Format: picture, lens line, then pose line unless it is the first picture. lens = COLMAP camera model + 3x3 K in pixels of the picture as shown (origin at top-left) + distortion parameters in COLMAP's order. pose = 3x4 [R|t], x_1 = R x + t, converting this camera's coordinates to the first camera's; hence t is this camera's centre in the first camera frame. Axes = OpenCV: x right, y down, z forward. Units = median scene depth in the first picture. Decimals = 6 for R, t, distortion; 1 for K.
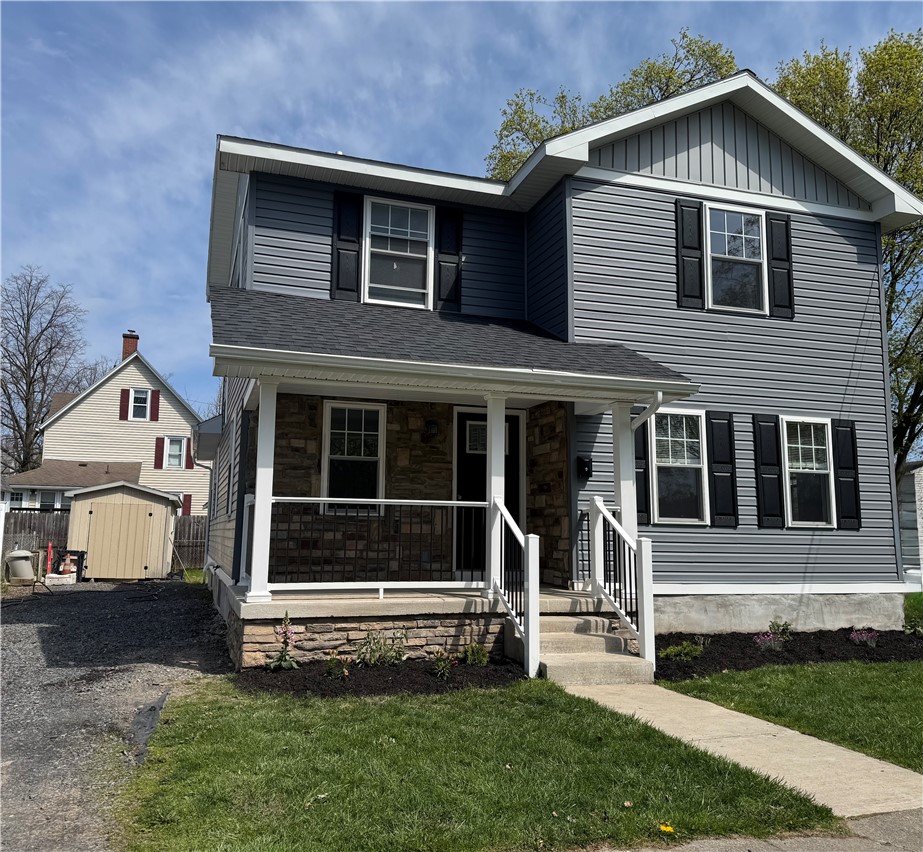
lens RADIAL K [[783.2, 0, 420.7], [0, 783.2, 424.4], [0, 0, 1]] dist [0.127888, -0.218979]
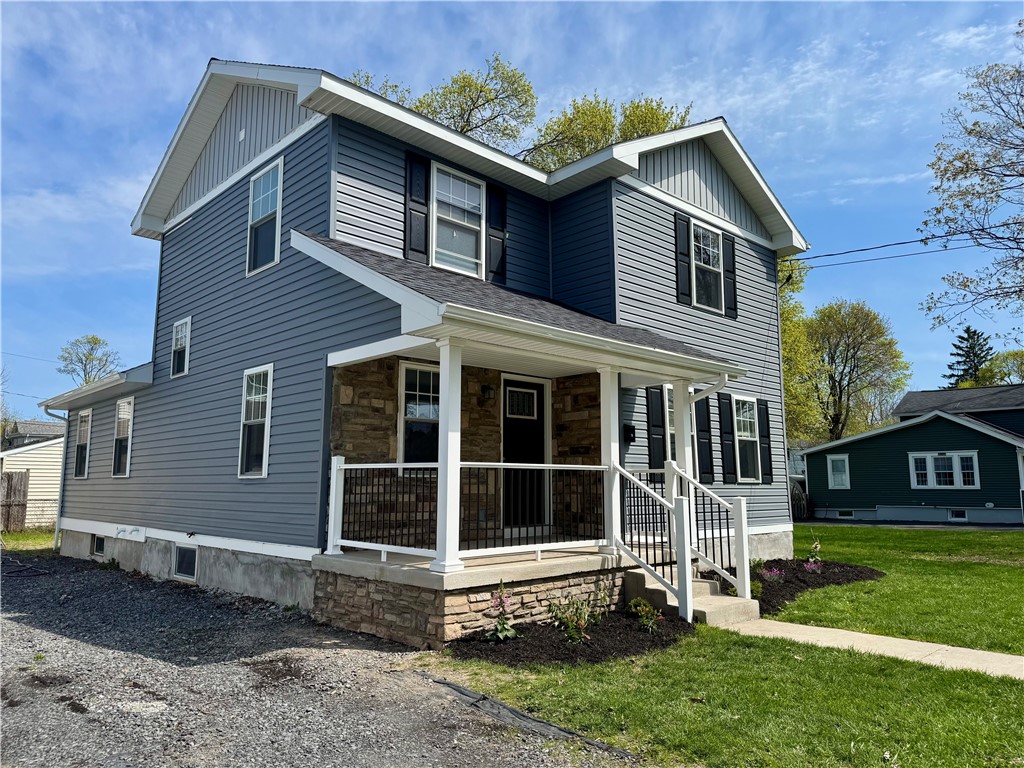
lens RADIAL K [[711.9, 0, 496.8], [0, 711.9, 382.0], [0, 0, 1]] dist [0.103949, -0.136406]
pose [[0.896342, 0.049671, 0.440572, -0.395172], [-0.049841, 0.998694, -0.011192, 0.000155], [-0.440553, -0.011926, 0.897647, 0.137499]]
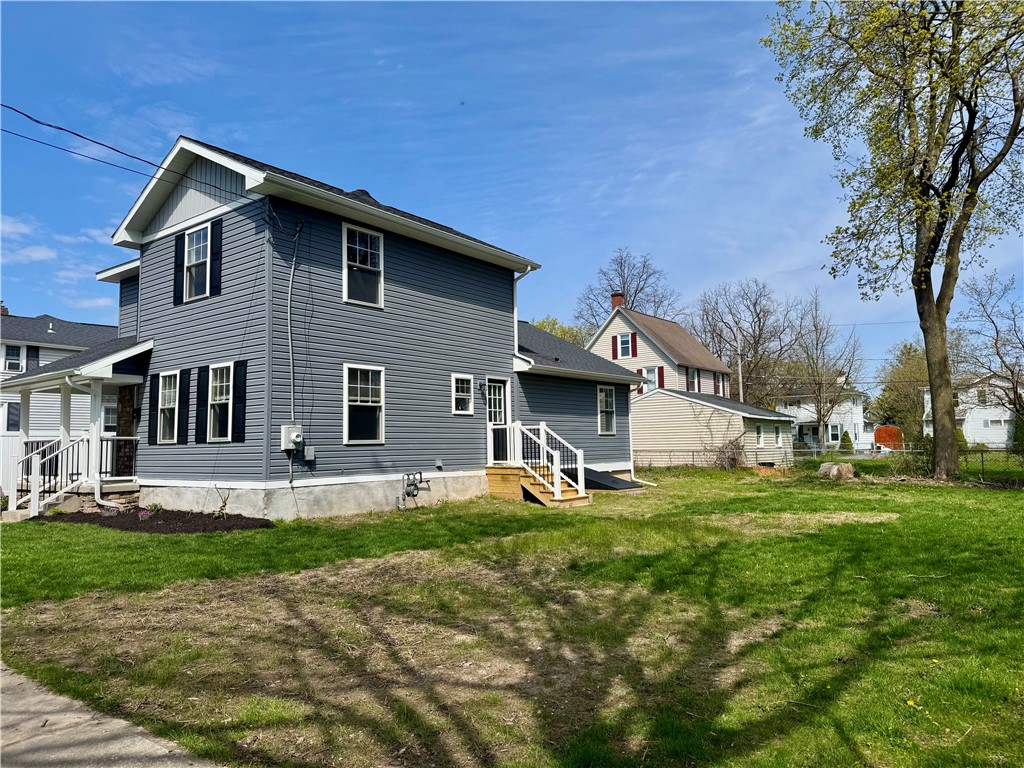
lens RADIAL K [[707.9, 0, 512.0], [0, 707.9, 384.0], [0, 0, 1]] dist [-0.003683, -0.002725]
pose [[0.588798, -0.095779, -0.802585, 1.820329], [0.138336, 0.990245, -0.016687, 0.121029], [0.796354, -0.101201, 0.596304, 0.675729]]
